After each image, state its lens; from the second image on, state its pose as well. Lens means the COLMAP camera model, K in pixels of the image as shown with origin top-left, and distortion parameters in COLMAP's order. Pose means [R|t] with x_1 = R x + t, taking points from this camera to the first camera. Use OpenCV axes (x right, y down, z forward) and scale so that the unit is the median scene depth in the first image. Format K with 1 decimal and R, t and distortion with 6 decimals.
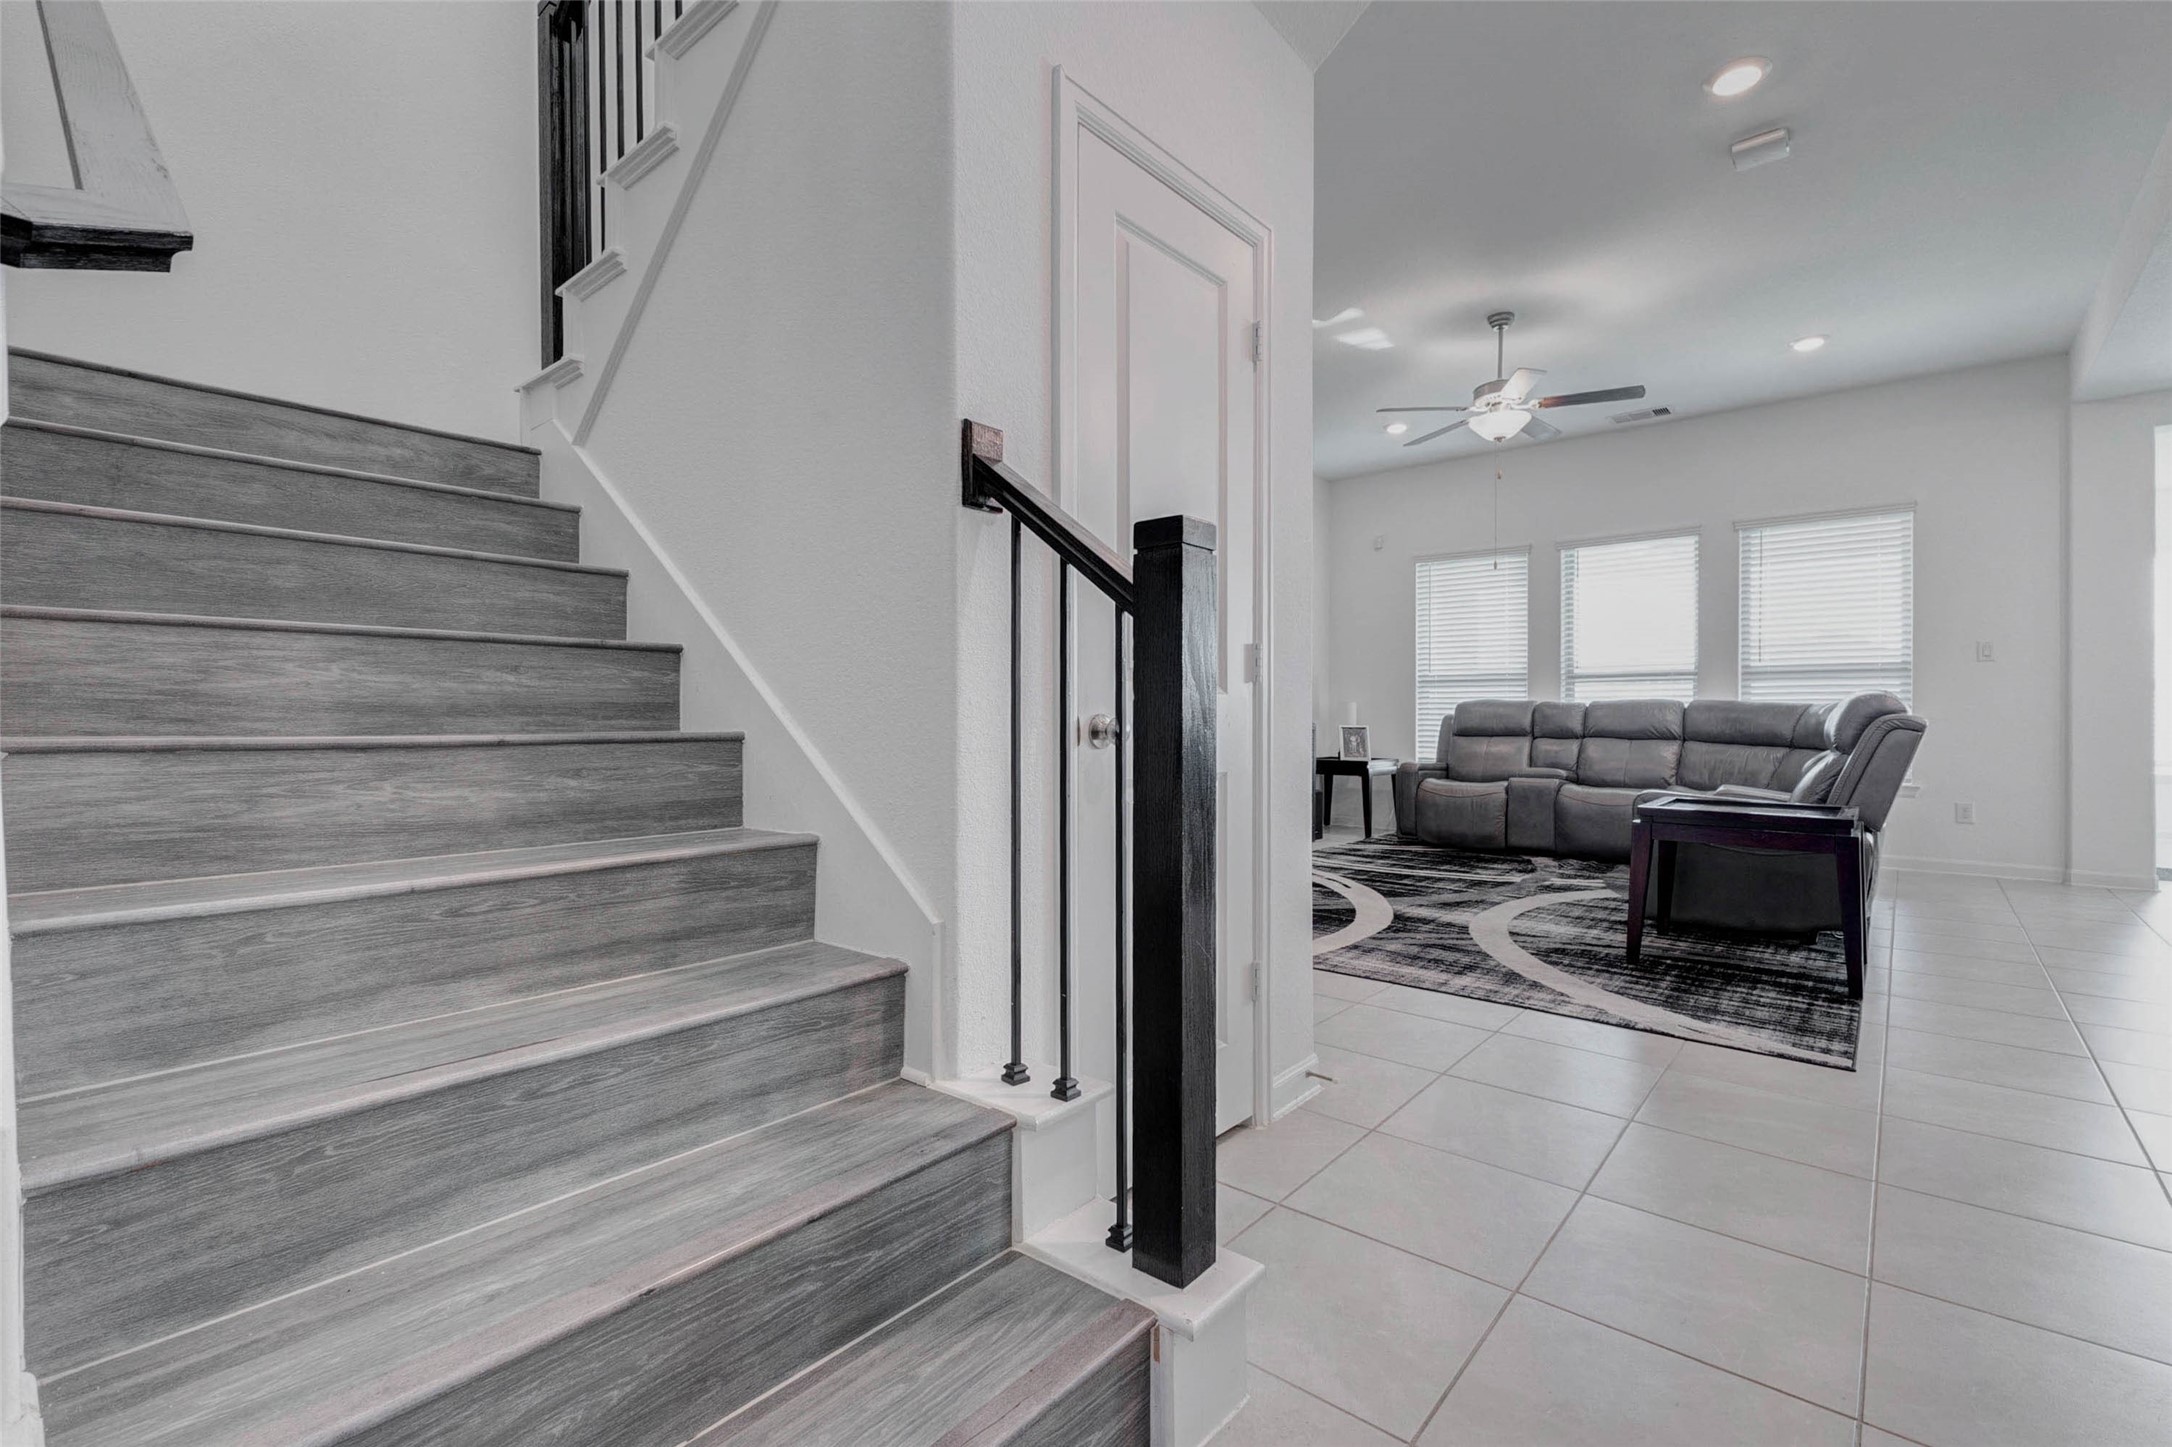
lens RADIAL K [[953.7, 0, 1094.8], [0, 953.7, 734.6], [0, 0, 1]] dist [0.002104, 0.000057]
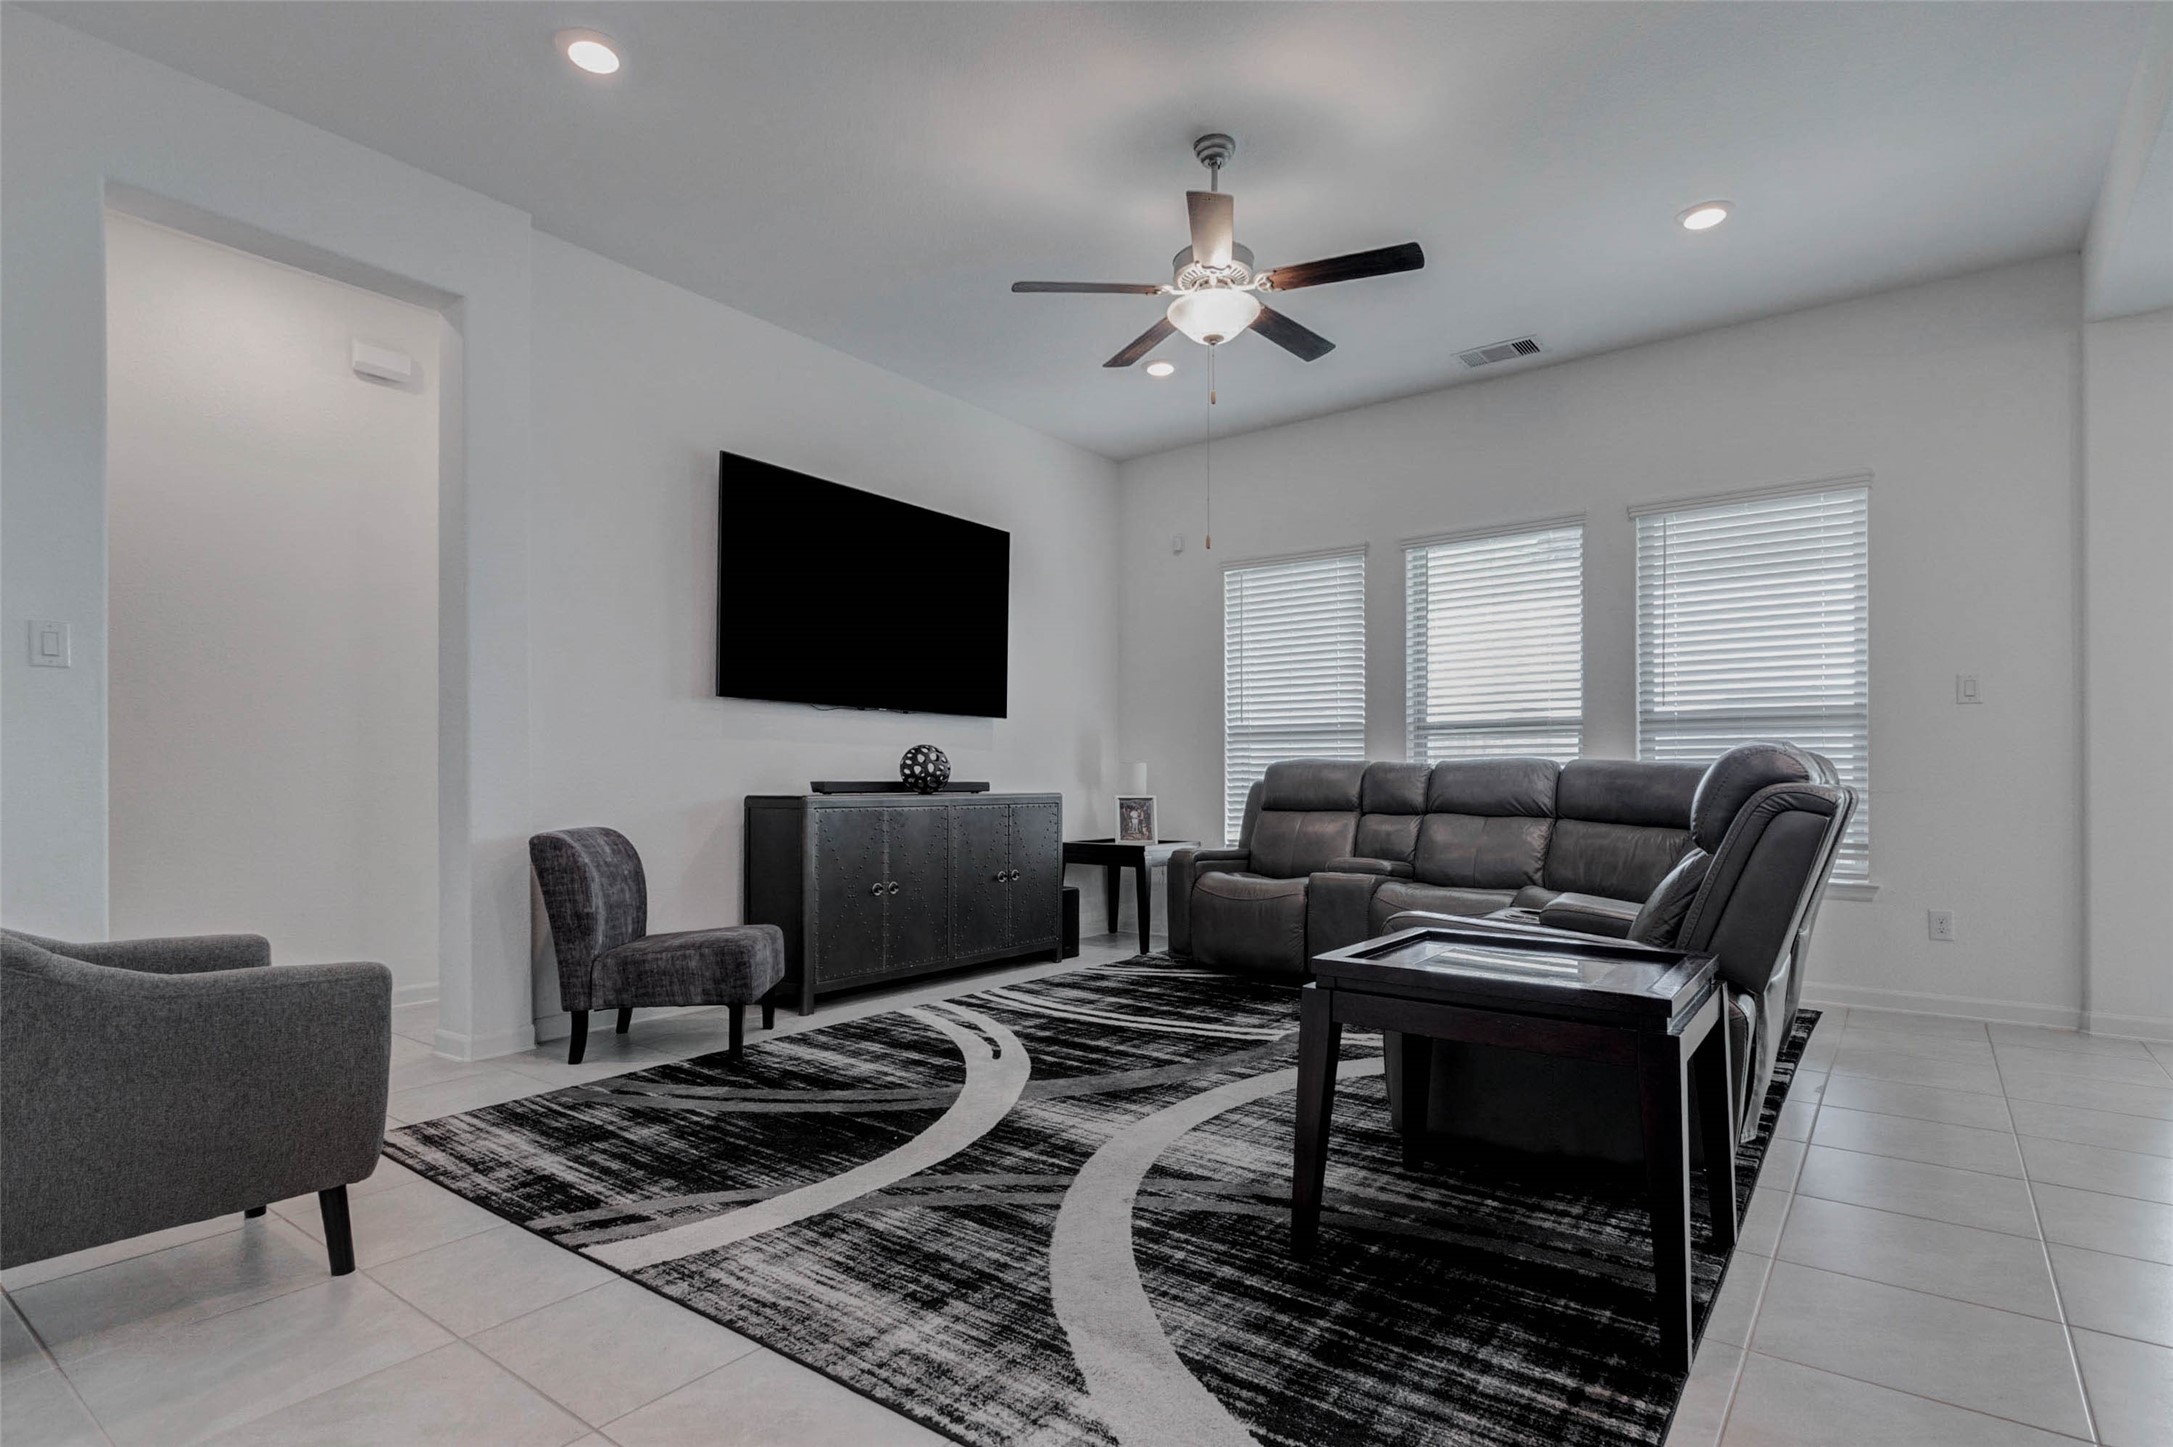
lens RADIAL K [[1088.2, 0, 1088.6], [0, 1088.2, 792.5], [0, 0, 1]] dist [0.011183, -0.000042]
pose [[0.998267, -0.001144, 0.058839, 0.225958], [0.001588, 0.999971, -0.007497, -0.006734], [-0.058829, 0.007577, 0.998239, 0.222547]]
